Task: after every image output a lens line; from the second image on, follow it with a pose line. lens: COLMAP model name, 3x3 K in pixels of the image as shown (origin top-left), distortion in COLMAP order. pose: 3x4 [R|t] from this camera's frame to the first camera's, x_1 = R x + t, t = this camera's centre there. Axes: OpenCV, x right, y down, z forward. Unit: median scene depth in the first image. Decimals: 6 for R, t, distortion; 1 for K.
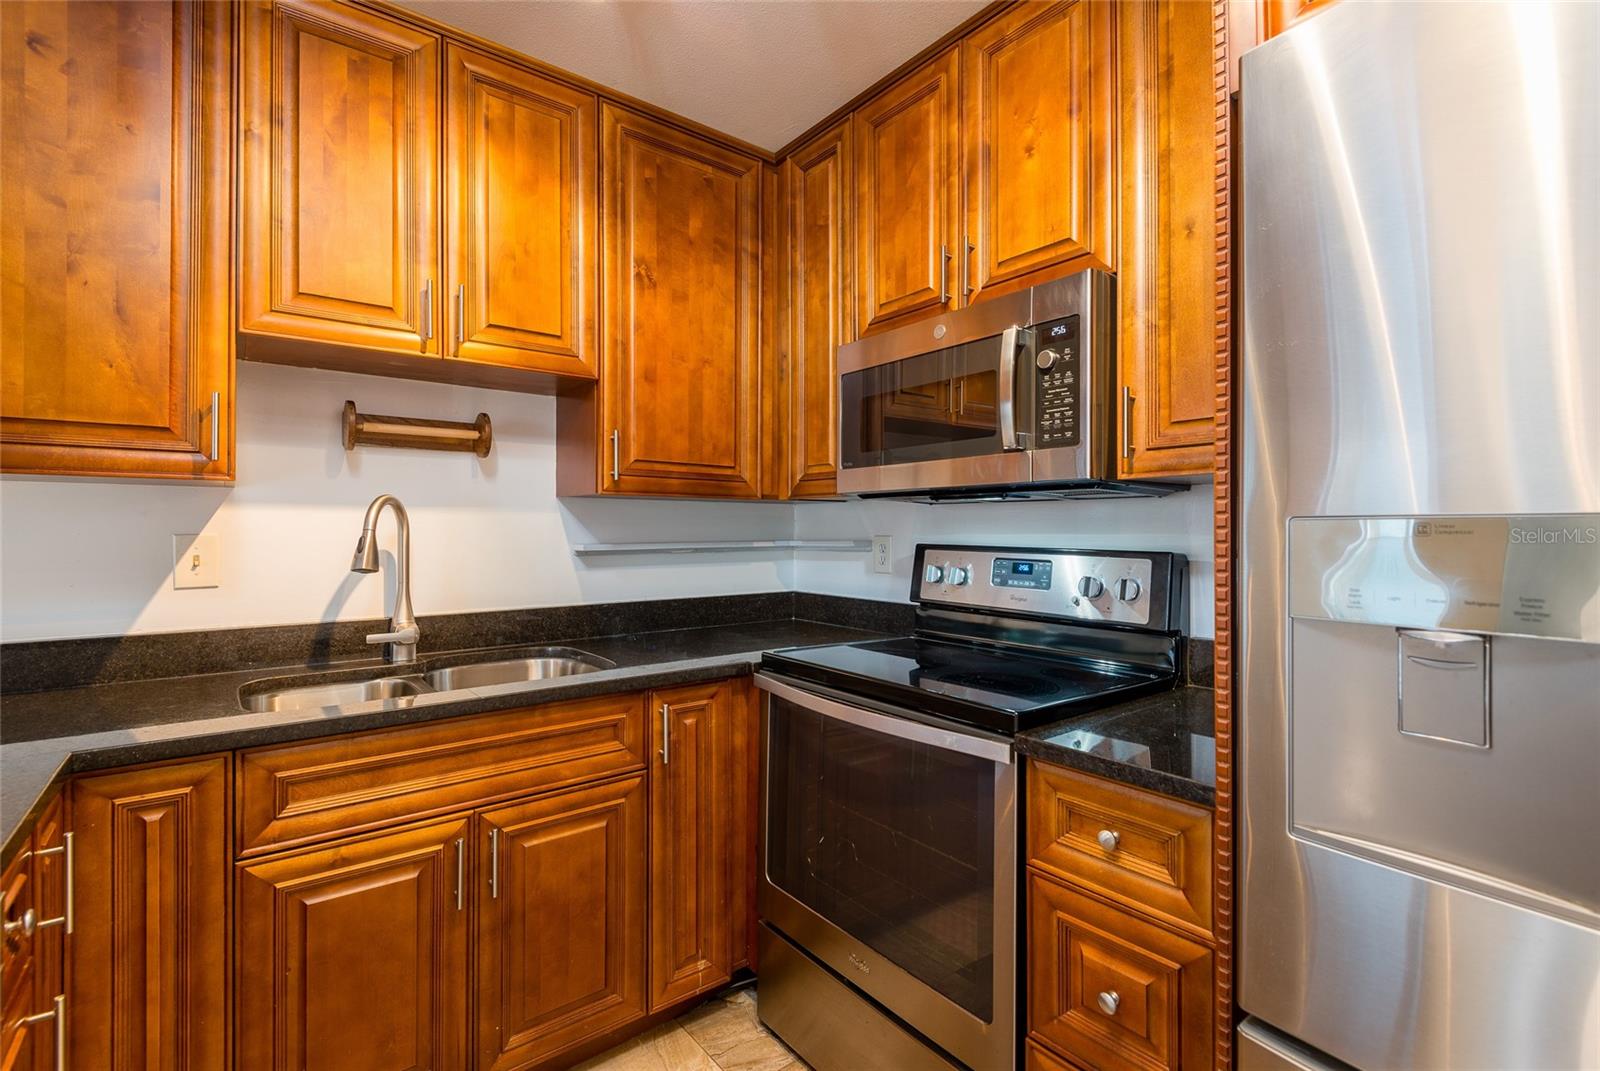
lens RADIAL K [[724.5, 0, 790.1], [0, 724.5, 530.7], [0, 0, 1]] dist [0.027823, -0.000003]
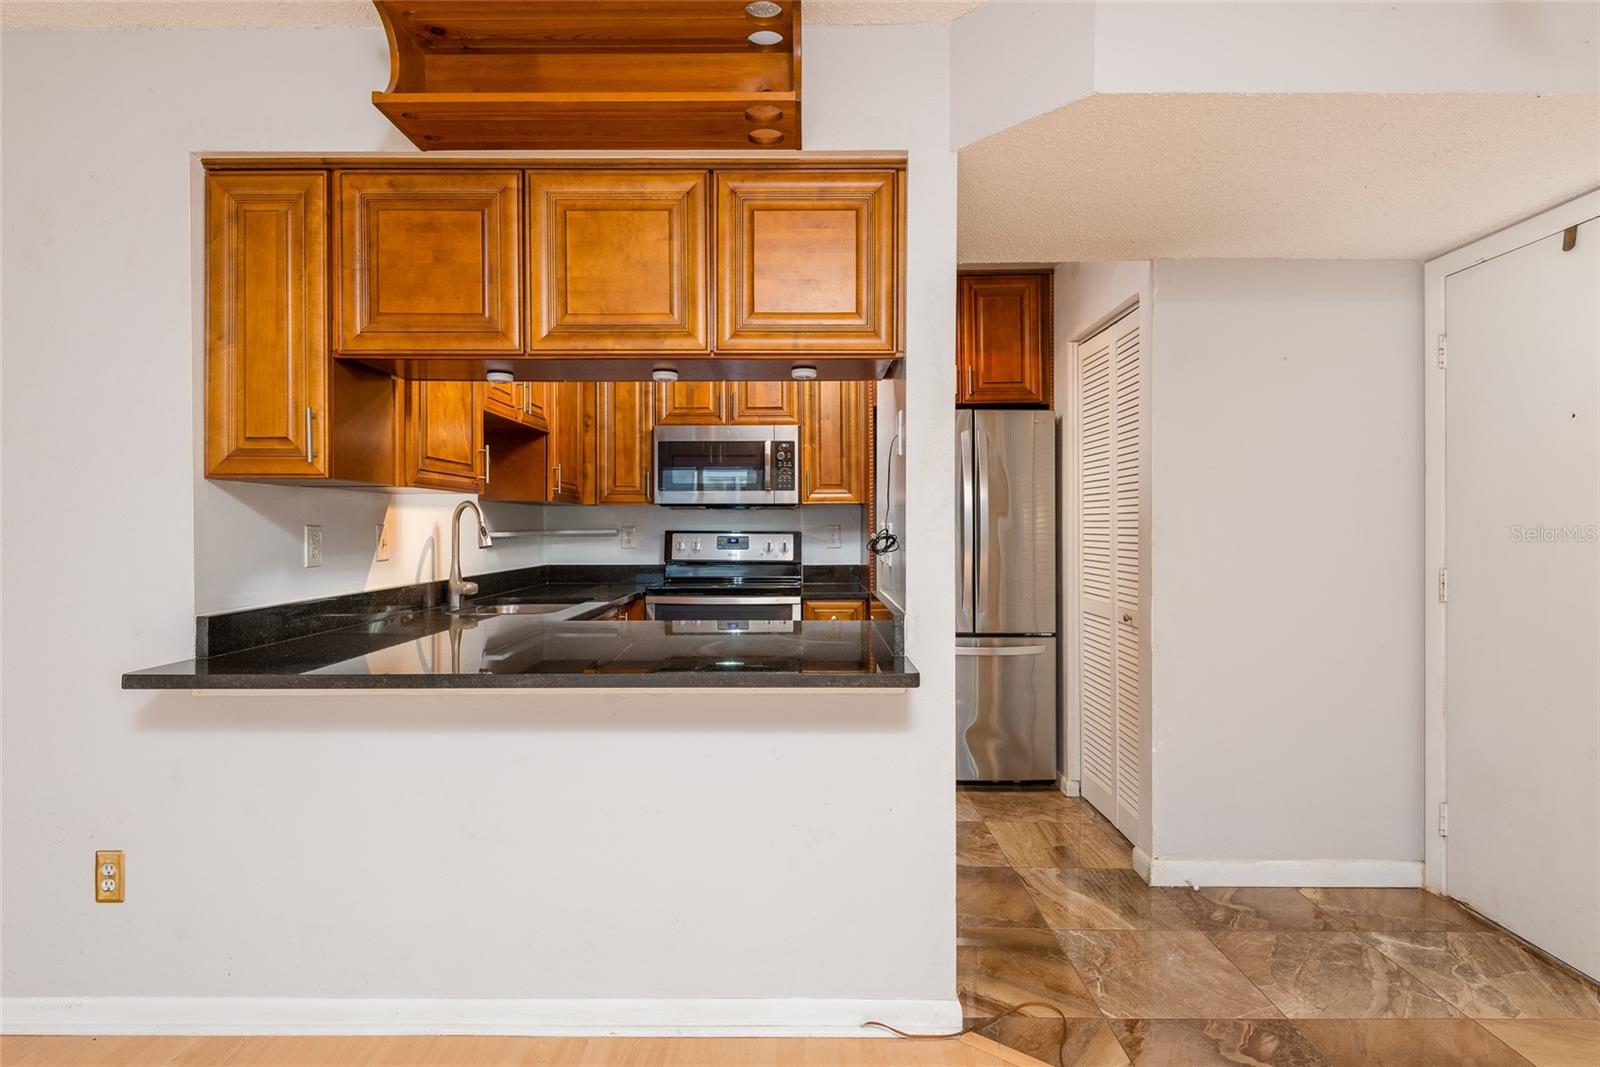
lens RADIAL K [[901.1, 0, 803.4], [0, 901.1, 532.4], [0, 0, 1]] dist [0.001104, -0.000038]
pose [[0.607298, -0.006134, 0.794451, -1.643307], [0.004039, 0.999981, 0.004633, 0.015599], [-0.794464, 0.000395, 0.607311, -0.764931]]
